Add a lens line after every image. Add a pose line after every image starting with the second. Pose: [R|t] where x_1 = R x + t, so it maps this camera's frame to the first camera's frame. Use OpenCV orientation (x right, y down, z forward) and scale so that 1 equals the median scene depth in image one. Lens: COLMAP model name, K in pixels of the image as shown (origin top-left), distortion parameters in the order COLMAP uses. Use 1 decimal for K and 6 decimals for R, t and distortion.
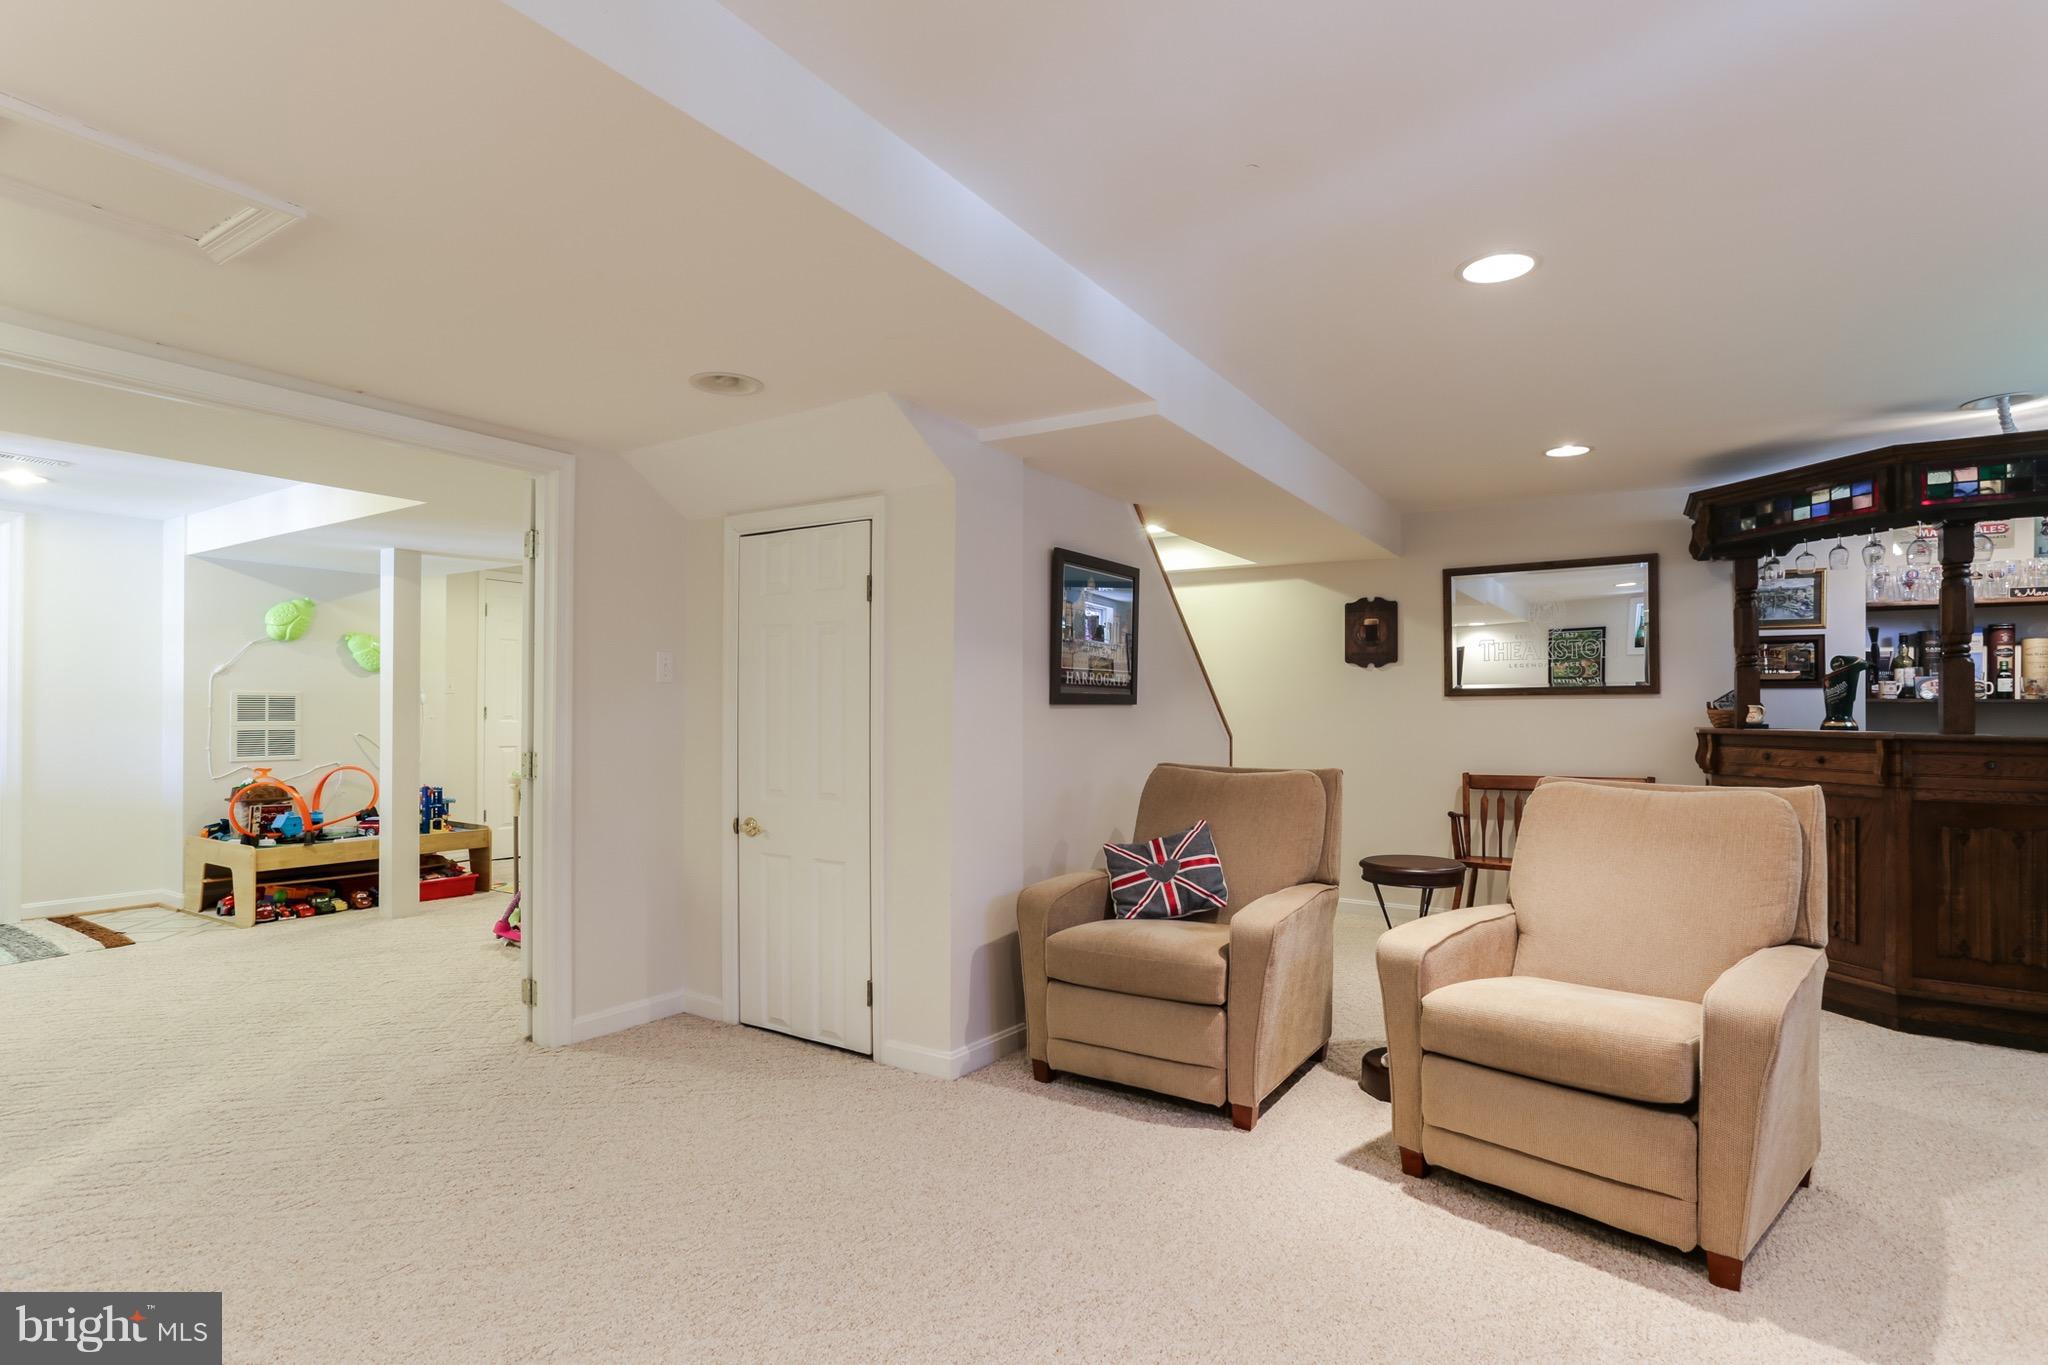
lens RADIAL K [[1004.8, 0, 1019.6], [0, 1004.8, 698.8], [0, 0, 1]] dist [-0.023148, 0.012345]
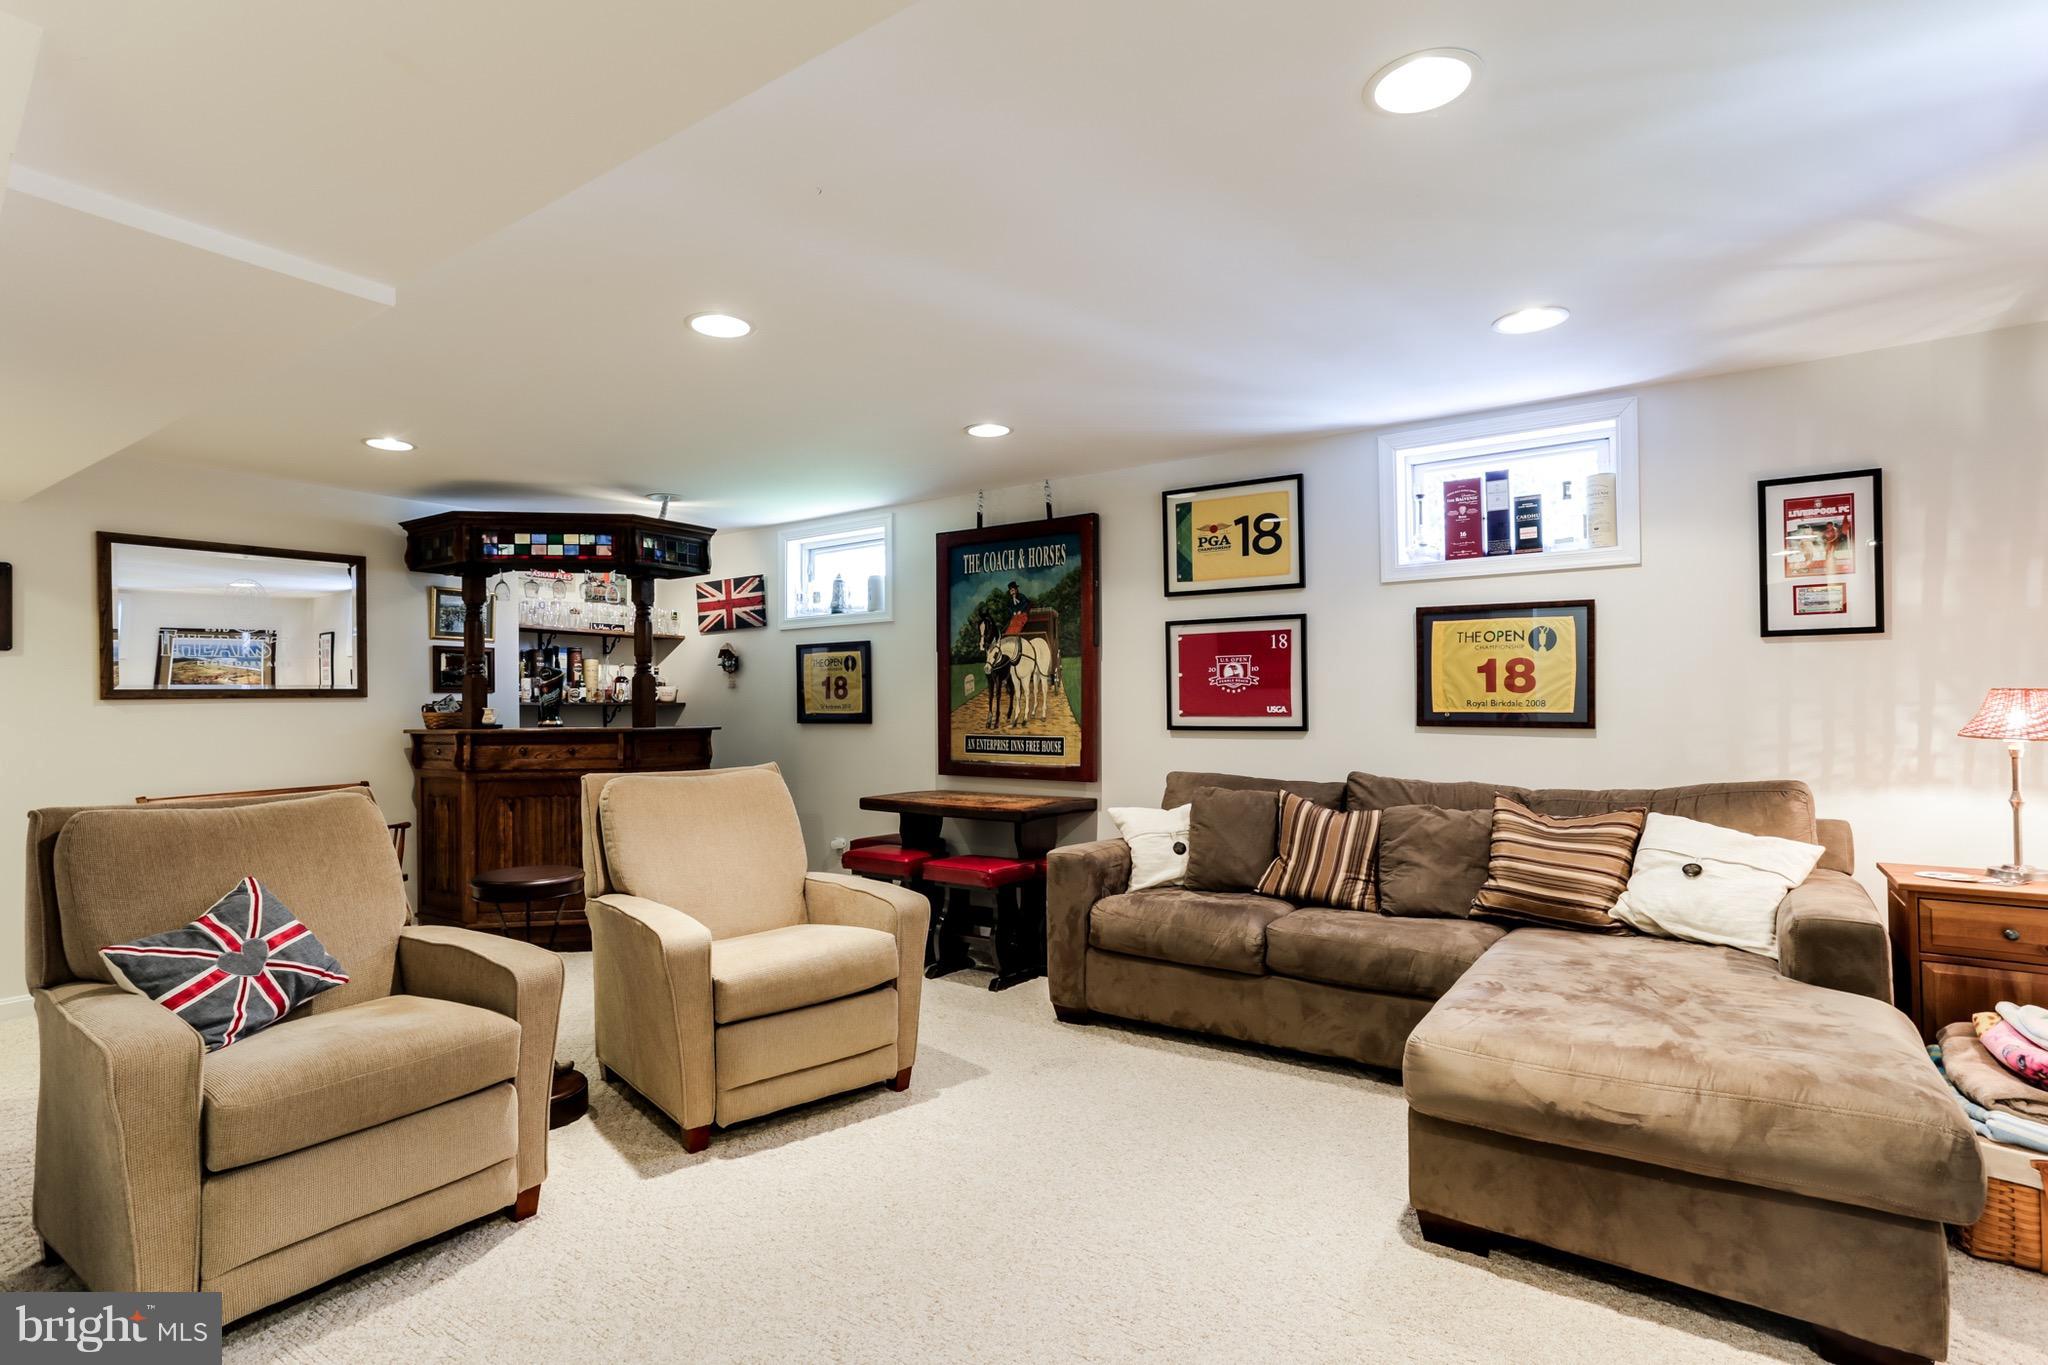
lens RADIAL K [[1004.8, 0, 1020.4], [0, 1004.8, 684.7], [0, 0, 1]] dist [-0.023148, 0.012345]
pose [[0.038724, 0.018777, 0.999074, -0.449036], [0.002784, 0.999818, -0.018898, 0.003834], [-0.999246, 0.003513, 0.038665, 0.421499]]
